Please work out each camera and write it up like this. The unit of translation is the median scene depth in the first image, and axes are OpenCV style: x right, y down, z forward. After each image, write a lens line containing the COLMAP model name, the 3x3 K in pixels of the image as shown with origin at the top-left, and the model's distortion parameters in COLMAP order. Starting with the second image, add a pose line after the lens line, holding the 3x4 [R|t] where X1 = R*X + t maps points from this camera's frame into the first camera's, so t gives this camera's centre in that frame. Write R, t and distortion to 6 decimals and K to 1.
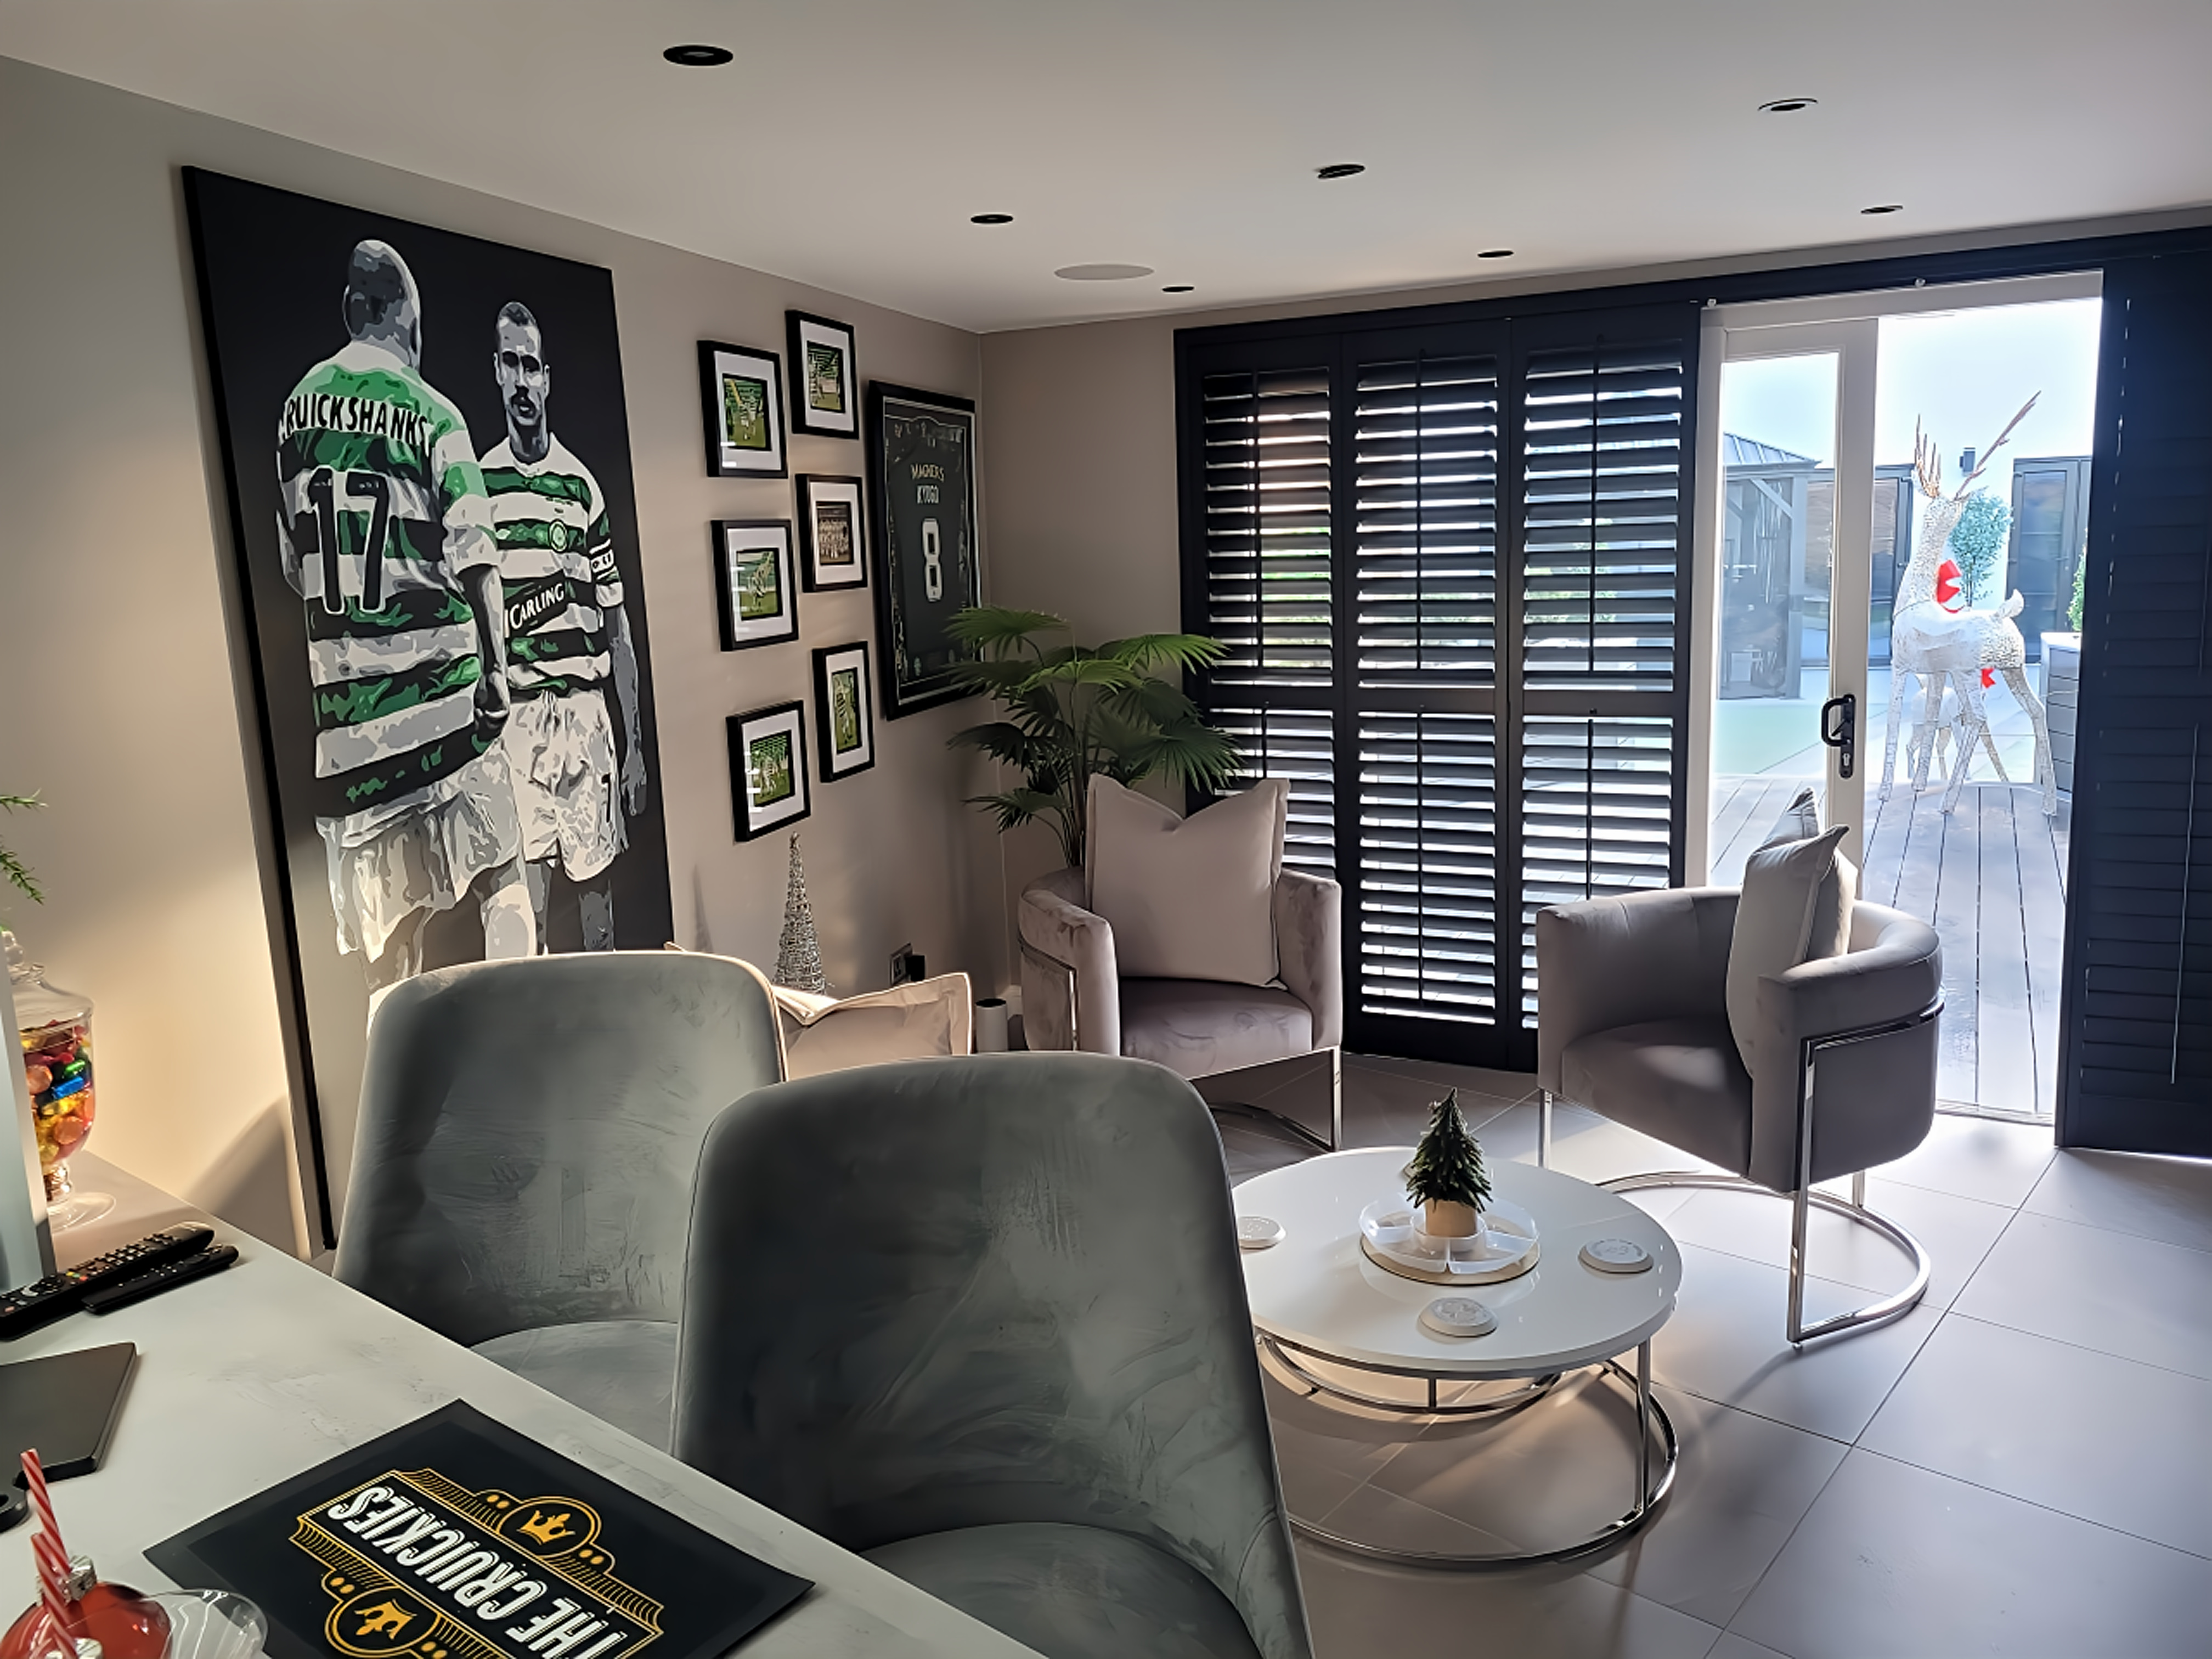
lens RADIAL K [[1643.8, 0, 1102.8], [0, 1643.8, 826.6], [0, 0, 1]] dist [0.046656, -0.028766]
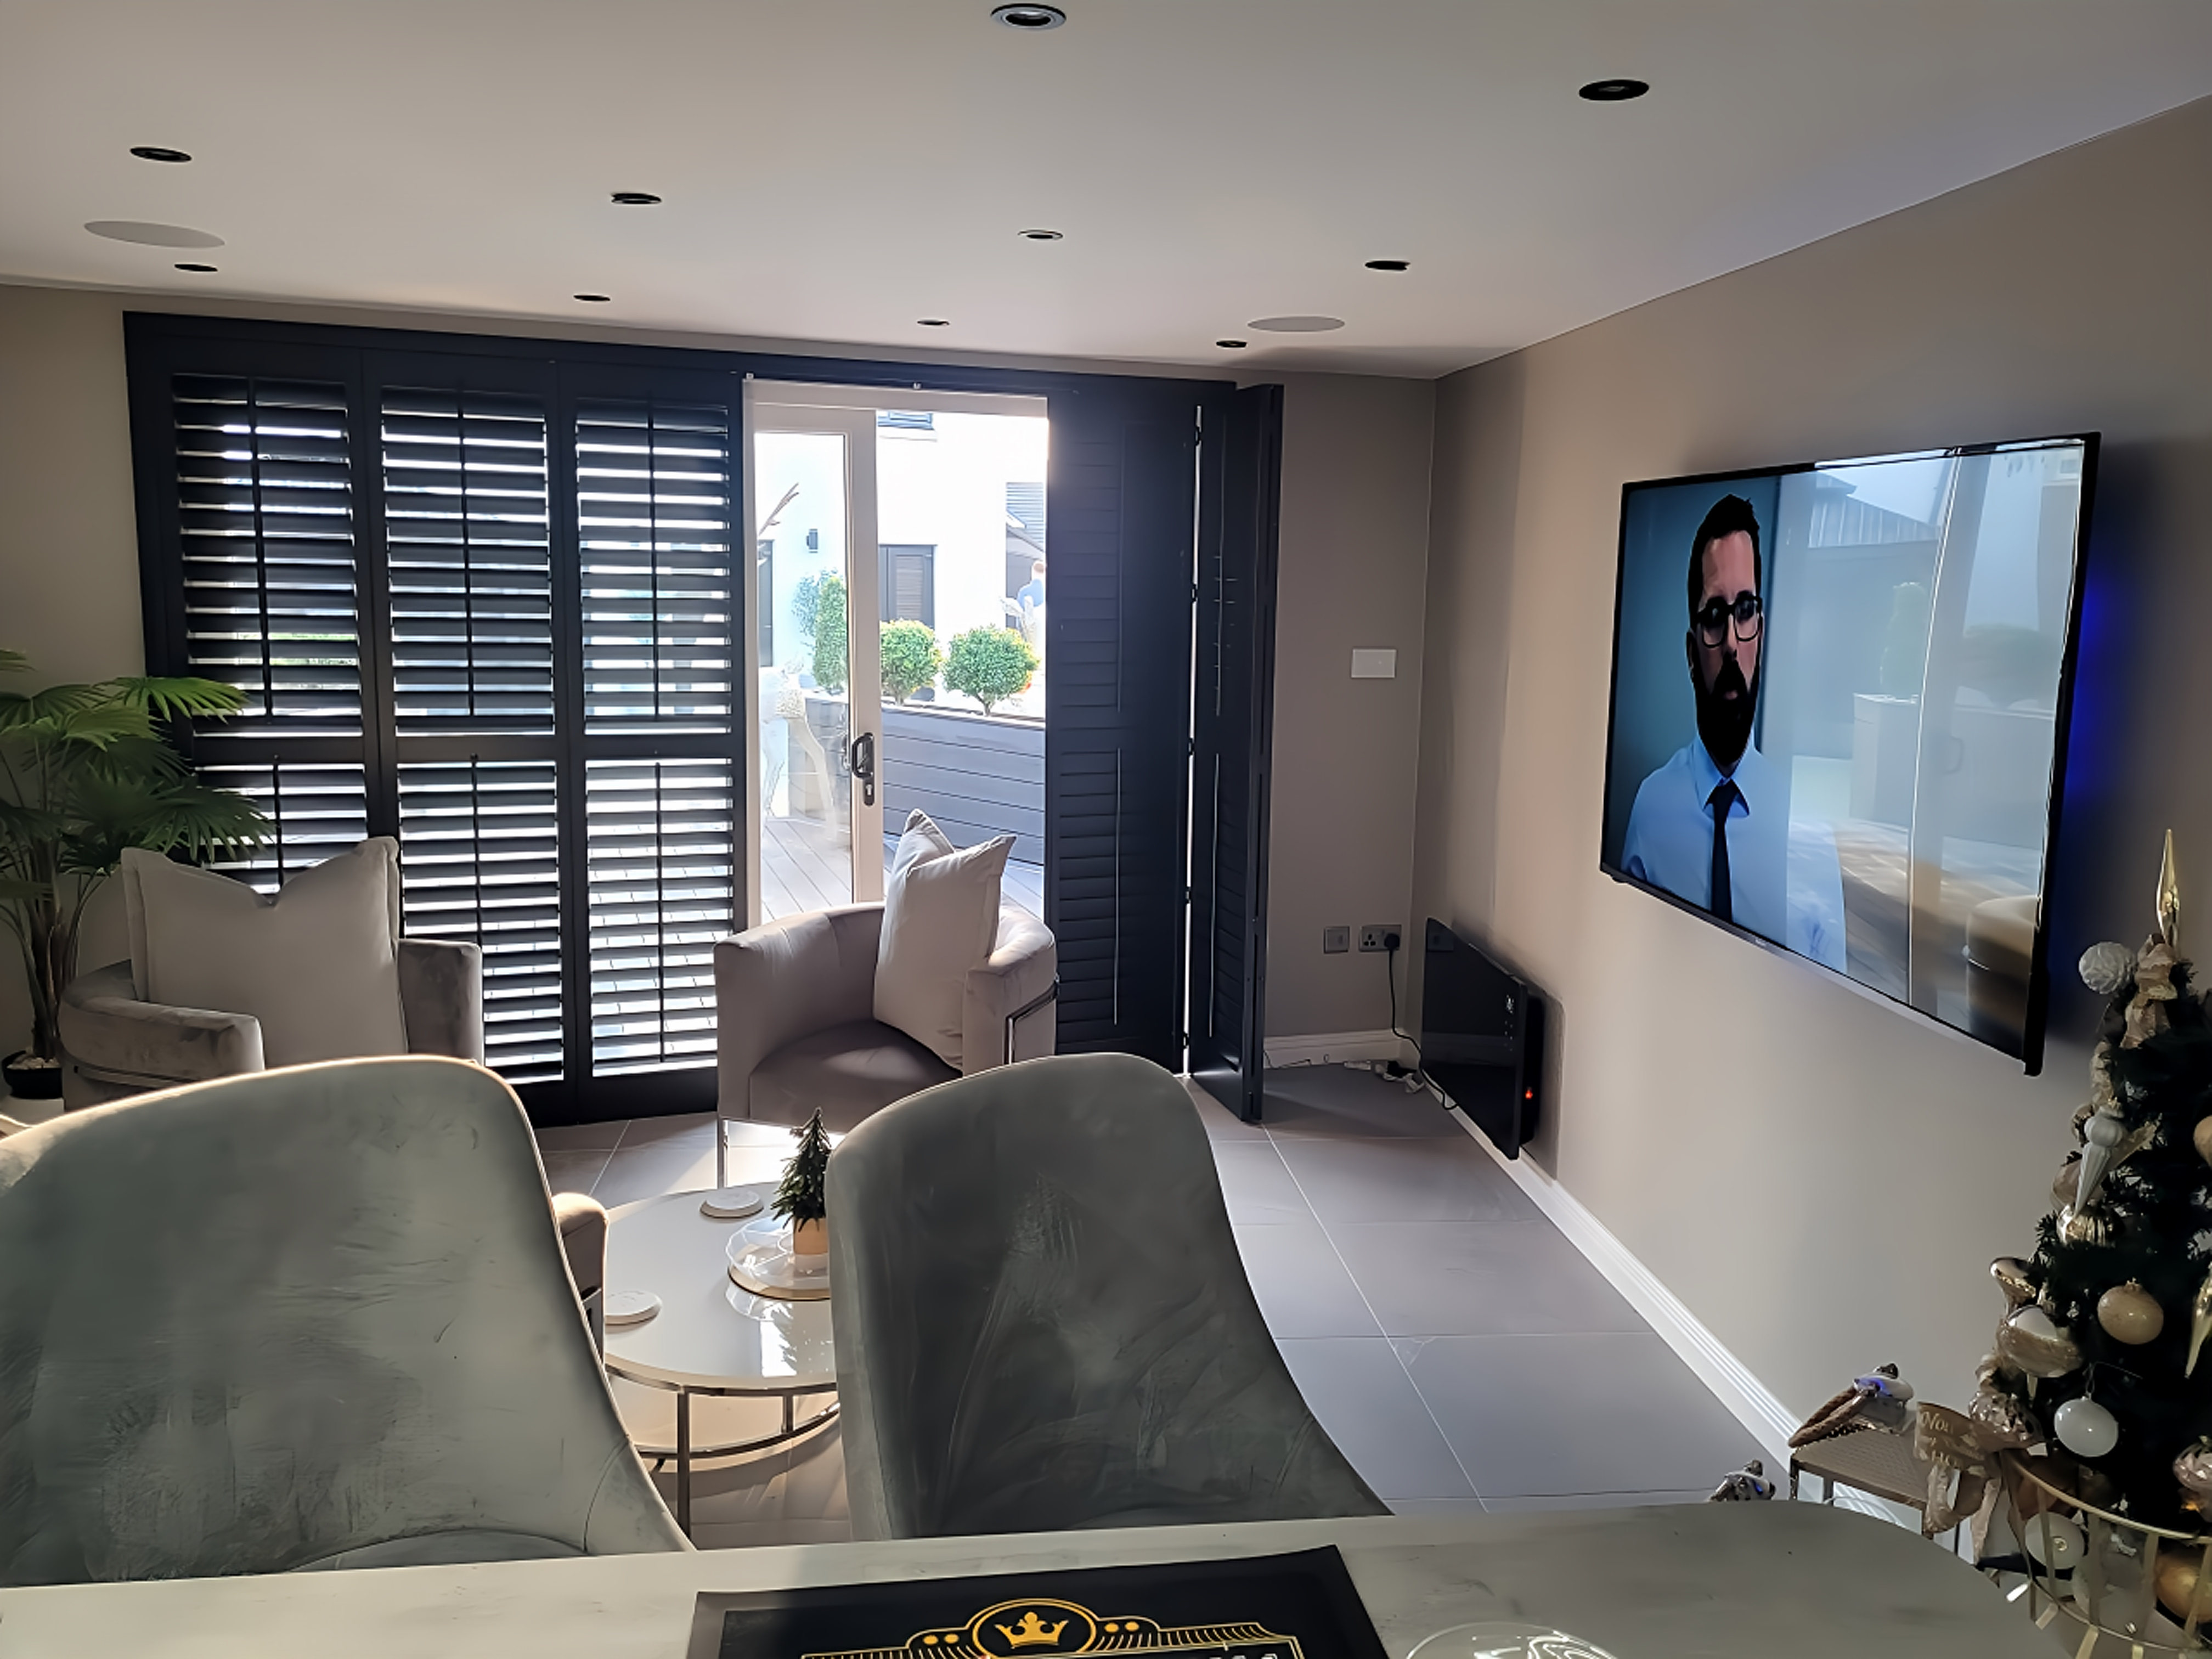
lens RADIAL K [[1643.8, 0, 1102.4], [0, 1643.8, 828.3], [0, 0, 1]] dist [0.046656, -0.028766]
pose [[0.696615, -0.061797, 0.714779, -0.252805], [0.087125, 0.996197, 0.001215, -0.001101], [-0.712135, 0.061429, 0.699350, 0.089819]]
